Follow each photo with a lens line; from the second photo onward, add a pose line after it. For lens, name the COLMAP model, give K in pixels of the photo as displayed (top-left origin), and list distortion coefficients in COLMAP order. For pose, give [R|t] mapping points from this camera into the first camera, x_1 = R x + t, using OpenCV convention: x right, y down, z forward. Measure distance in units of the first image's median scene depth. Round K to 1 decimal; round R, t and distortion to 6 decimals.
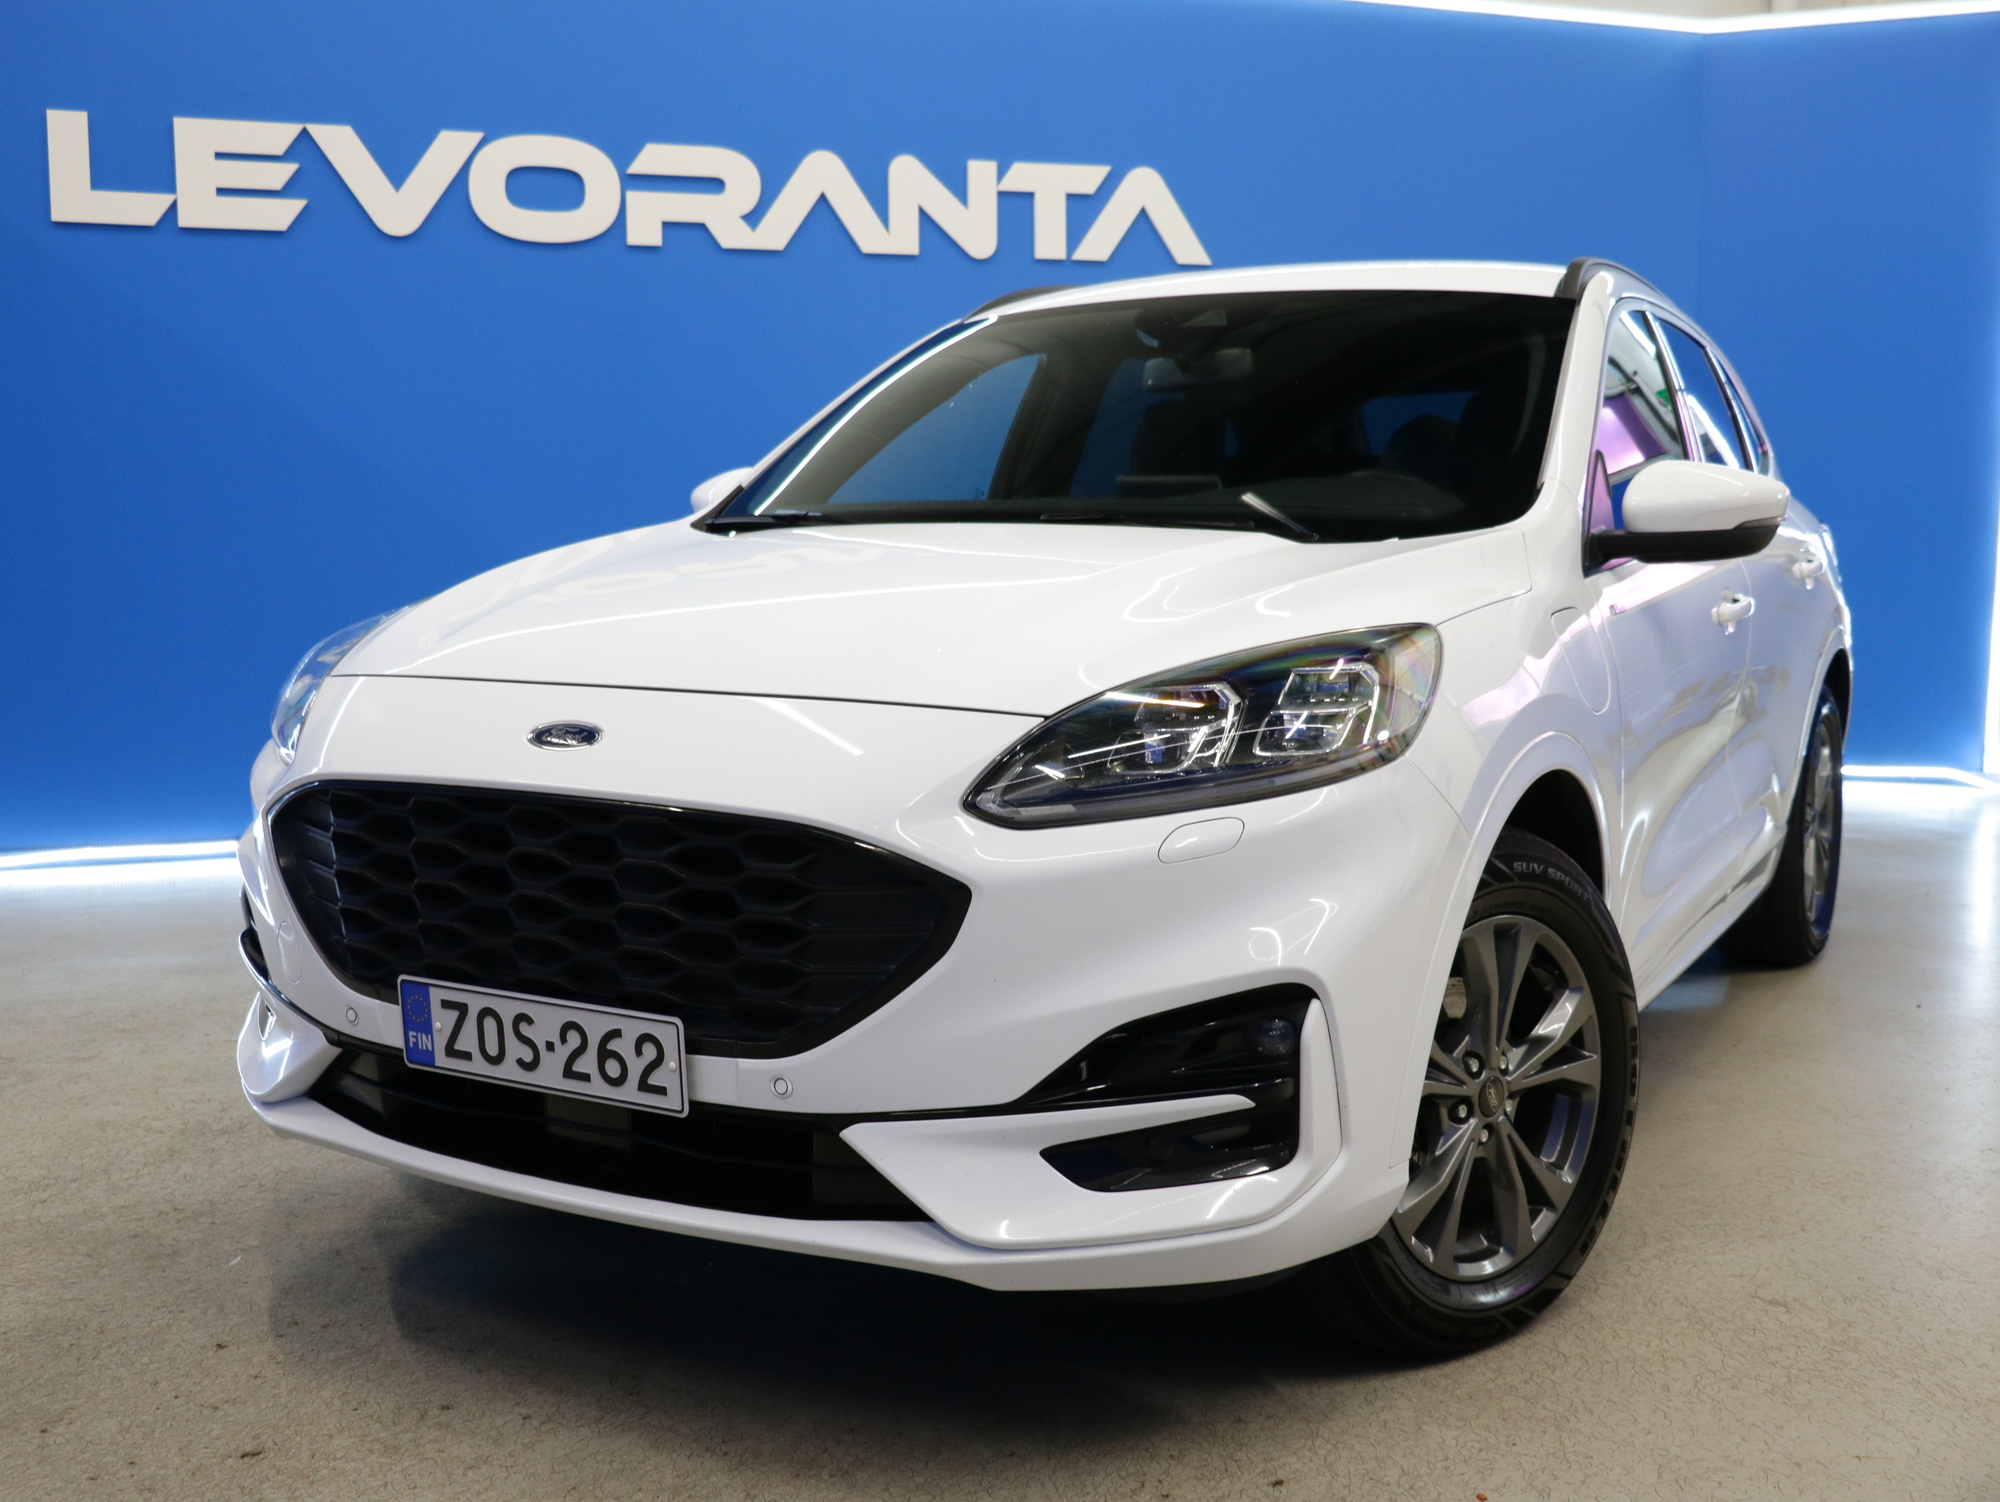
lens RADIAL K [[1973.7, 0, 1010.0], [0, 1973.7, 744.2], [0, 0, 1]] dist [-0.002804, 0.000000]
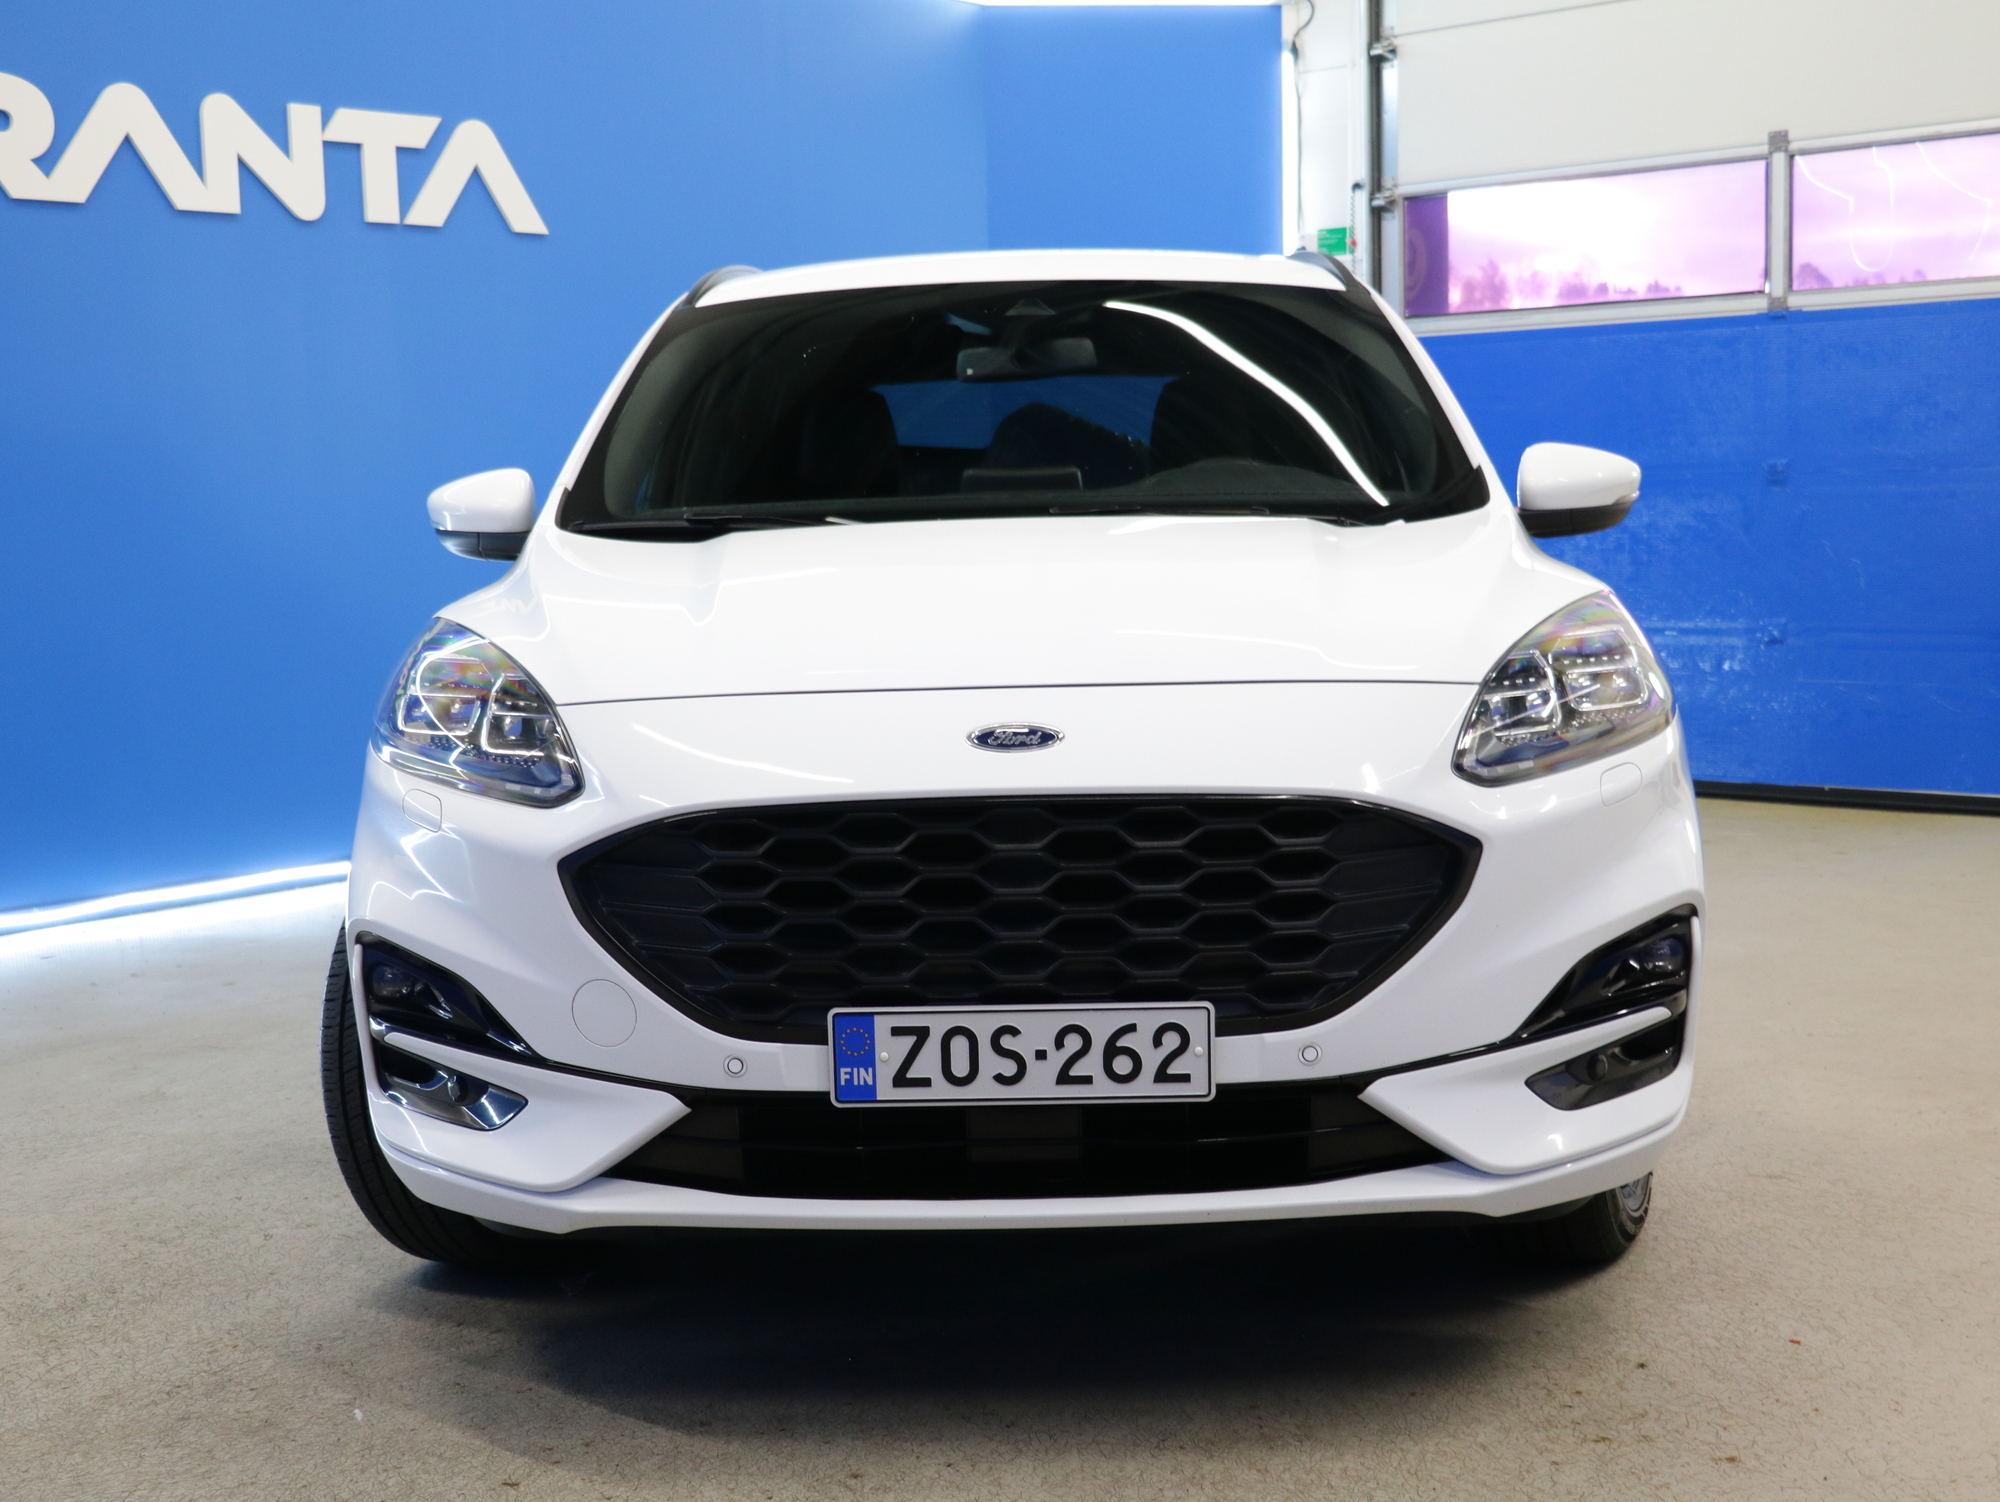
lens RADIAL K [[2377.4, 0, 902.0], [0, 2377.4, 721.6], [0, 0, 1]] dist [0.006957, 0.000000]
pose [[0.894683, -0.065305, 0.441902, -0.772994], [0.078853, 0.996810, -0.012336, -0.001947], [-0.439686, 0.045882, 0.896979, -0.030749]]
